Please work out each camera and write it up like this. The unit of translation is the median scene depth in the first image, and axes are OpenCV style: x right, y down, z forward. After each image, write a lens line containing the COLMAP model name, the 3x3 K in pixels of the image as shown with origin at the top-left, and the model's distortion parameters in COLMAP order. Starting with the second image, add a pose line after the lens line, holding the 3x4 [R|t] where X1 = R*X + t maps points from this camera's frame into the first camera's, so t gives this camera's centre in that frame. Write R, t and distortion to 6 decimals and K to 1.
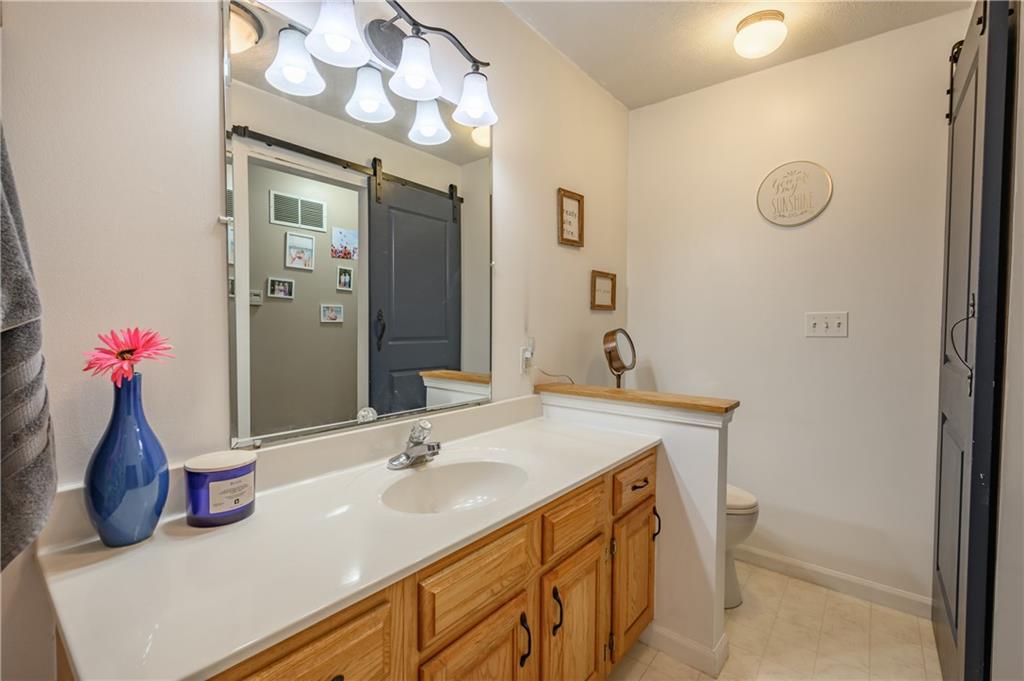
lens RADIAL K [[455.6, 0, 506.8], [0, 455.6, 341.2], [0, 0, 1]] dist [0.000763, -0.000091]
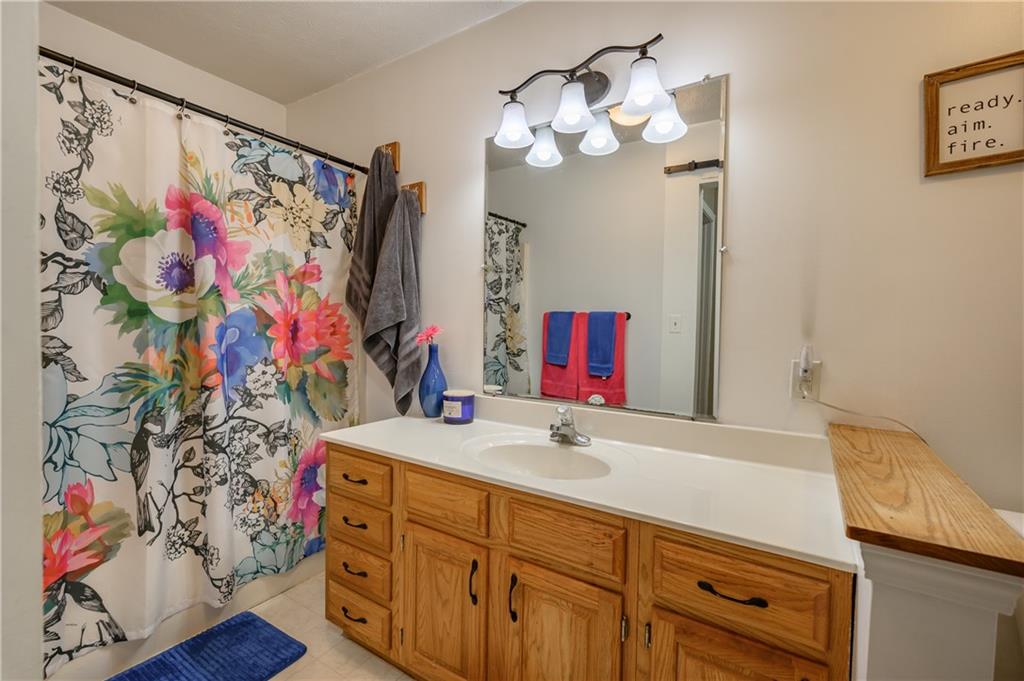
lens RADIAL K [[455.6, 0, 511.9], [0, 455.6, 337.6], [0, 0, 1]] dist [0.000763, -0.000091]
pose [[0.091551, 0.020878, -0.995581, 0.721556], [-0.039161, 0.999082, 0.017351, -0.016123], [0.995030, 0.037400, 0.092285, 0.543535]]
